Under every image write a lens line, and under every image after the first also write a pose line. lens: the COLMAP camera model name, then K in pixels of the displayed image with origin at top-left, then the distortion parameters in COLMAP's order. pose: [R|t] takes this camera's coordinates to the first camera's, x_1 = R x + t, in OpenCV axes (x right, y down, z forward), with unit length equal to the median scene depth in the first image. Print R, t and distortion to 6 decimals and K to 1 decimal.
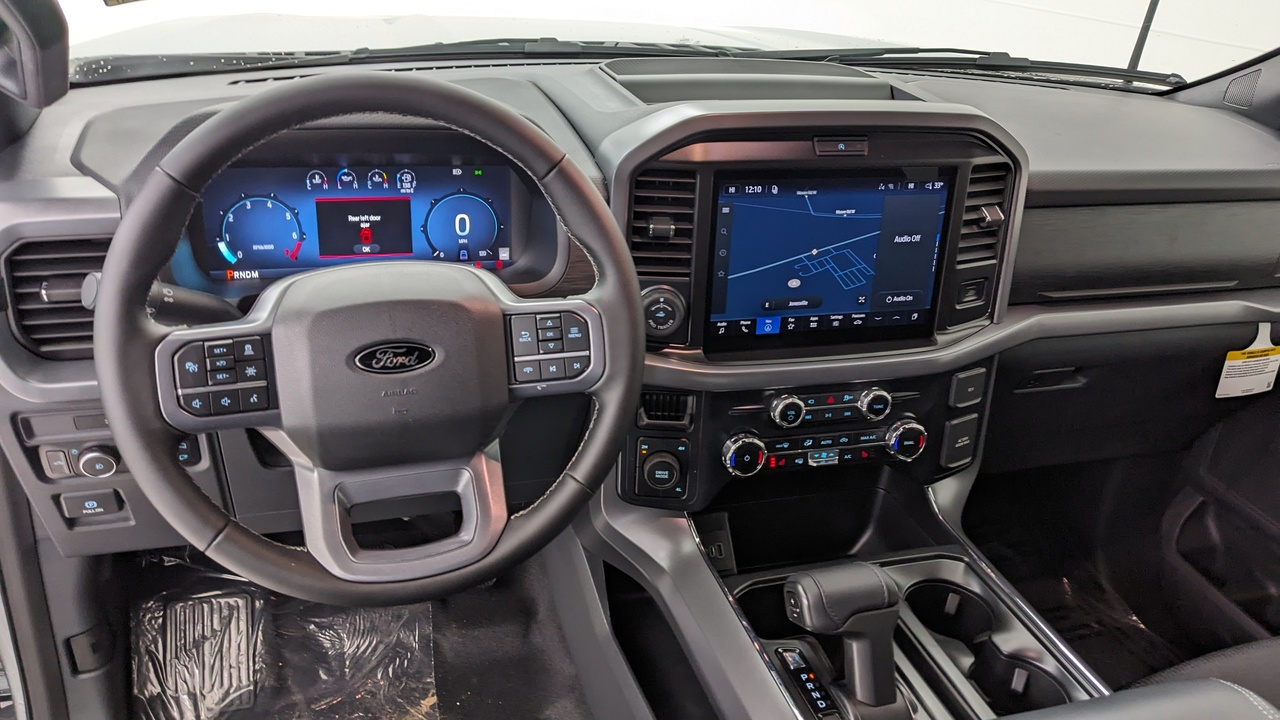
lens RADIAL K [[1015.3, 0, 640.0], [0, 1015.3, 360.0], [0, 0, 1]] dist [0.072141, -0.152883]
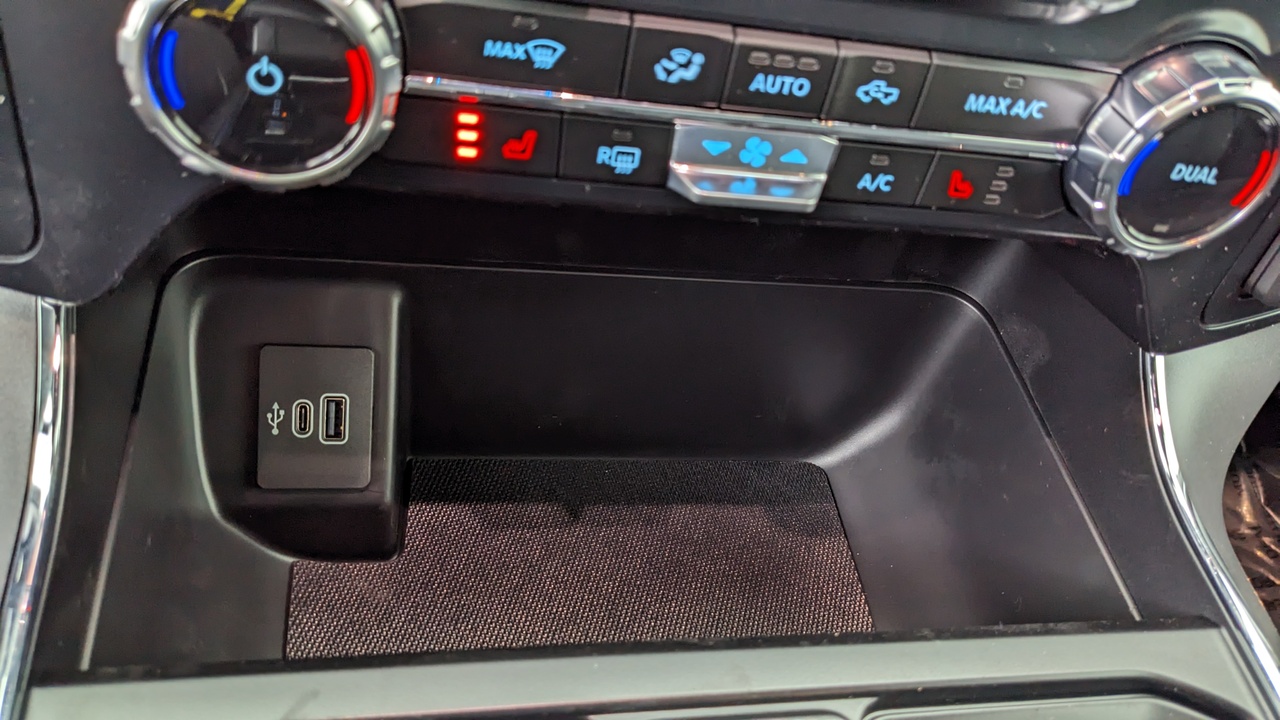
lens RADIAL K [[1015.3, 0, 640.0], [0, 1015.3, 360.0], [0, 0, 1]] dist [0.072141, -0.152883]
pose [[0.979353, 0.202049, -0.006592, 0.174414], [-0.188447, 0.924254, 0.332028, 0.072356], [0.073179, -0.323930, 0.943247, 0.832139]]
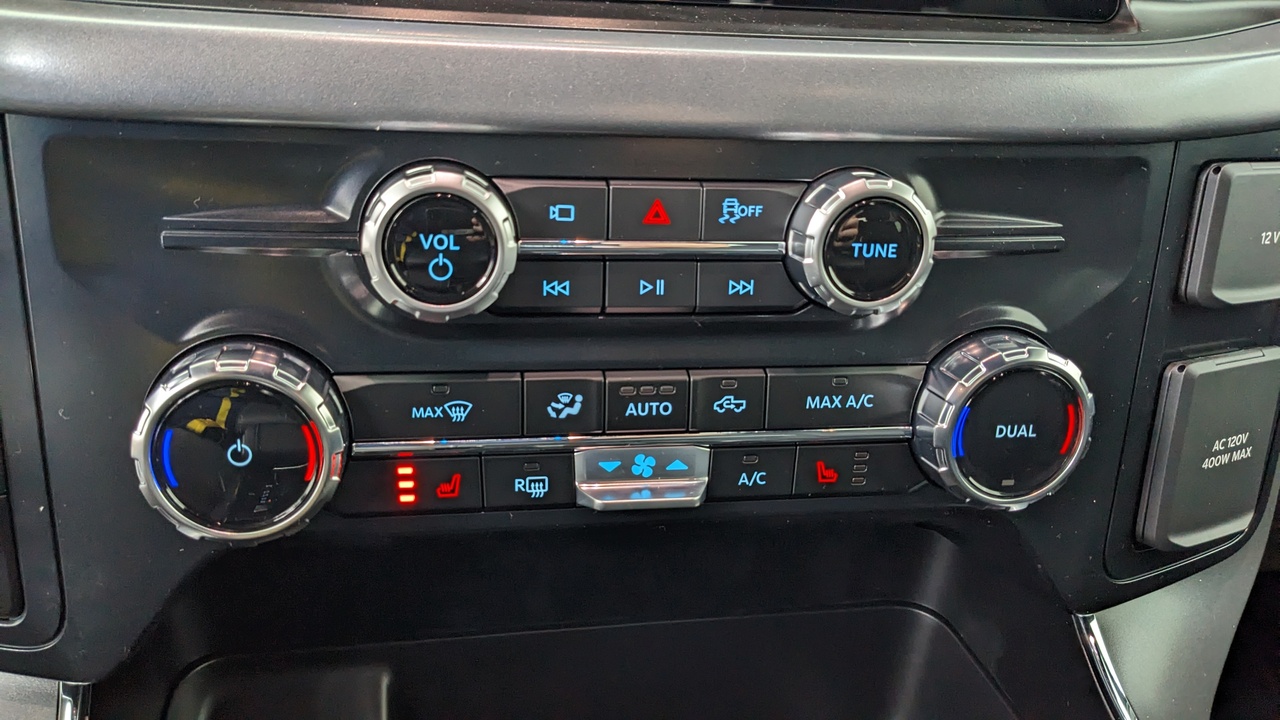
lens RADIAL K [[1015.3, 0, 640.0], [0, 1015.3, 360.0], [0, 0, 1]] dist [0.072141, -0.152883]
pose [[0.993727, 0.022864, -0.109471, 0.212393], [-0.032331, 0.995813, -0.085506, 0.092353], [0.107057, 0.088509, 0.990305, 0.790885]]
